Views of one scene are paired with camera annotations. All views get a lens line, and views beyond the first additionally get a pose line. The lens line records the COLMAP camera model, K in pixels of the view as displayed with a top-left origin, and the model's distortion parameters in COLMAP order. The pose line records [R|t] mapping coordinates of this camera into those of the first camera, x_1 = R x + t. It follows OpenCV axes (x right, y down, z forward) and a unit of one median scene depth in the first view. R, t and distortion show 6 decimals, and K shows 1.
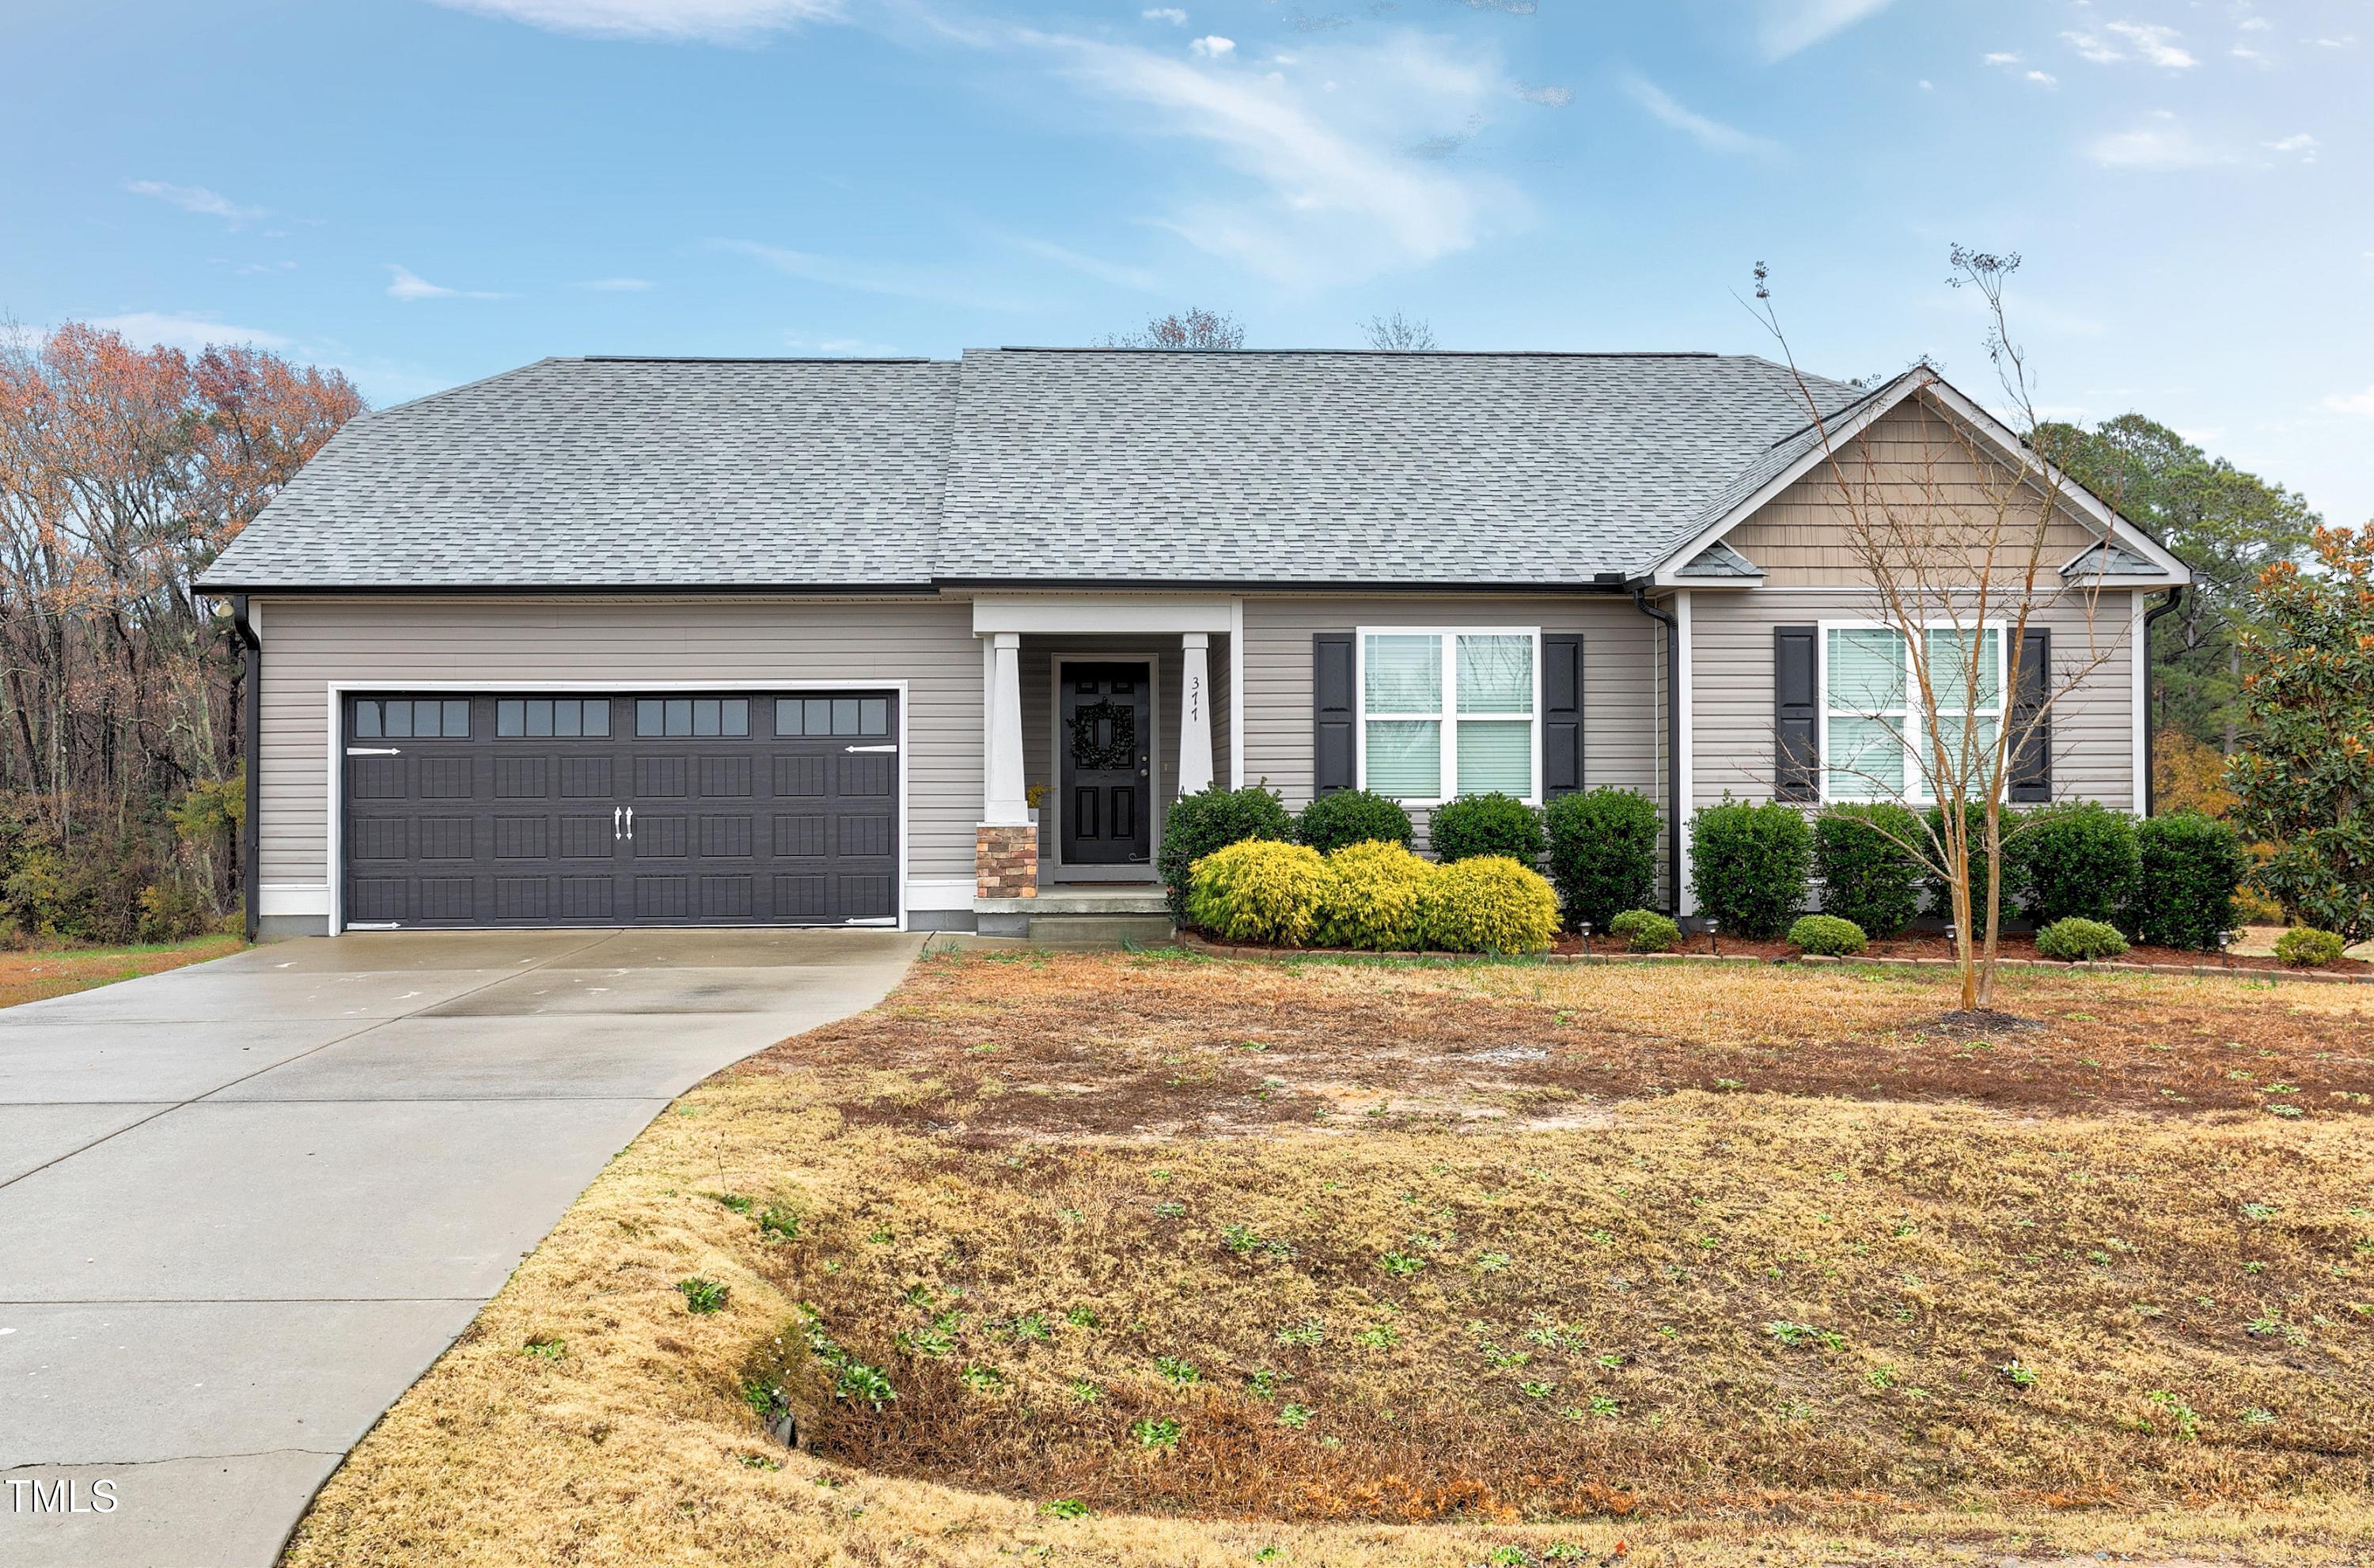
lens RADIAL K [[2389.1, 0, 1190.9], [0, 2389.1, 785.0], [0, 0, 1]] dist [-0.008595, 0.000000]
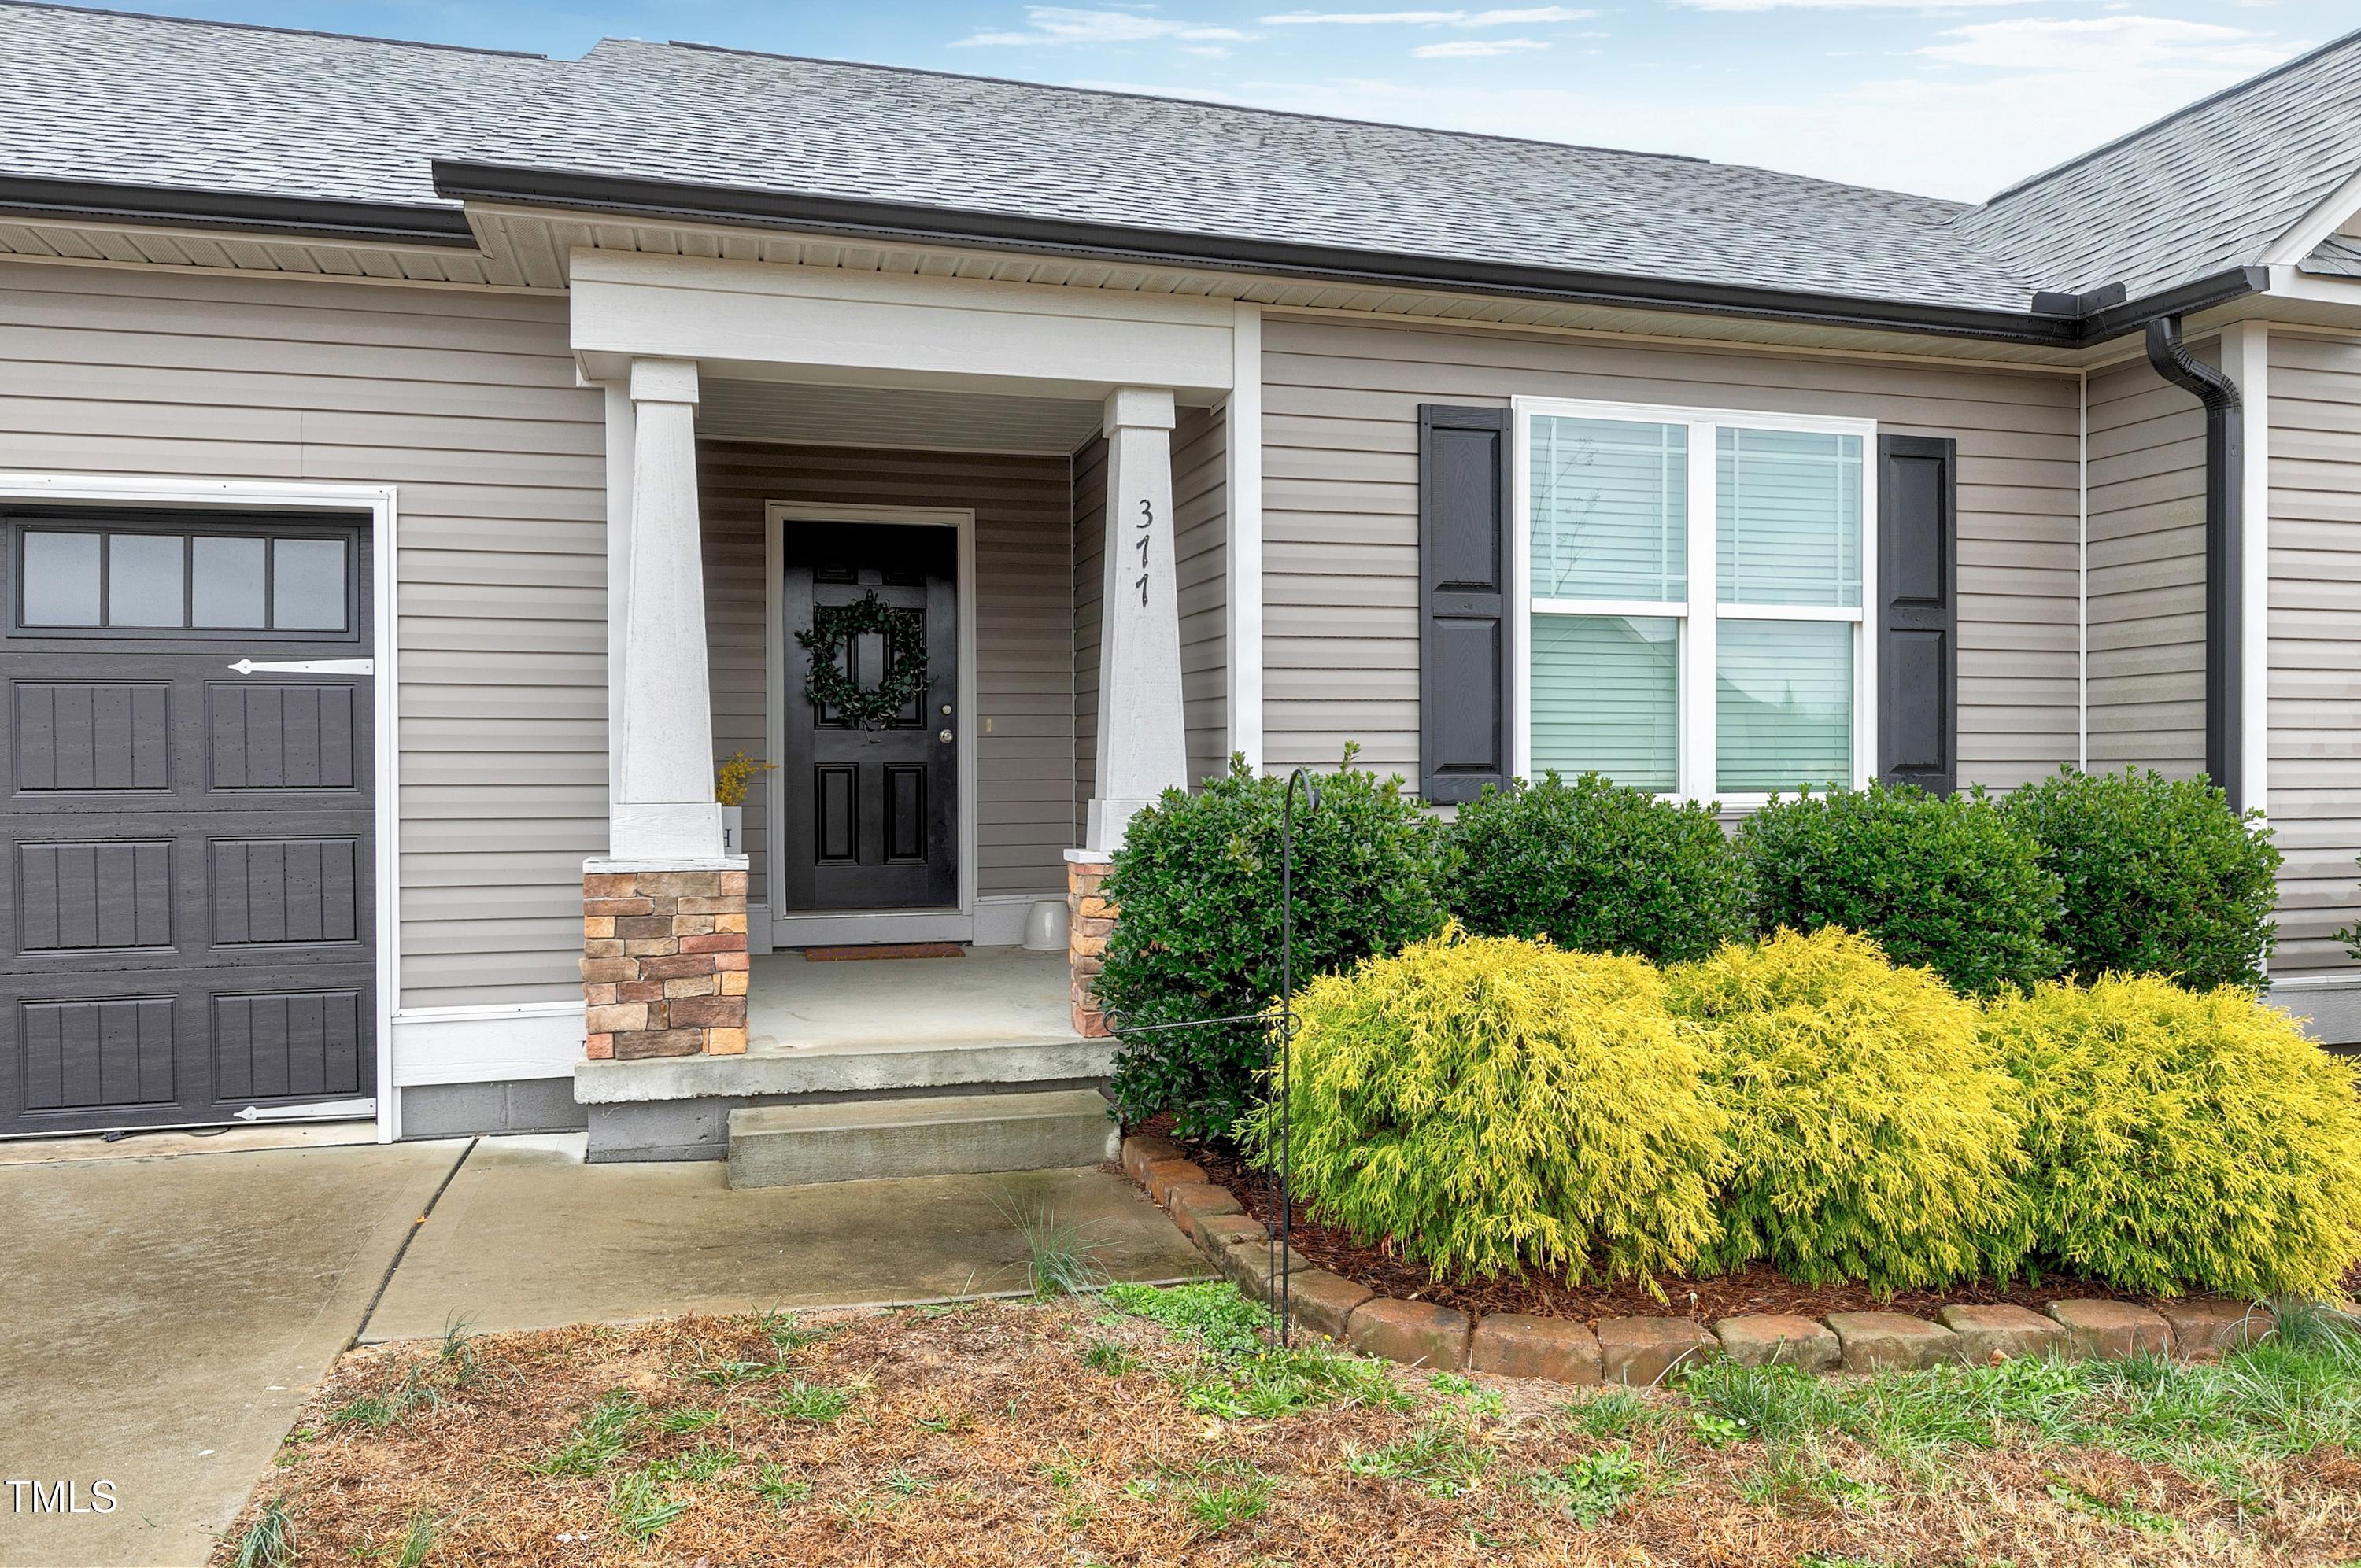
lens RADIAL K [[1657.2, 0, 1174.5], [0, 1657.2, 792.0], [0, 0, 1]] dist [-0.001791, 0.000905]
pose [[0.978802, -0.001491, 0.204805, -0.051315], [-0.002976, 0.999764, 0.021497, -0.001071], [-0.204789, -0.021651, 0.978567, 0.717210]]
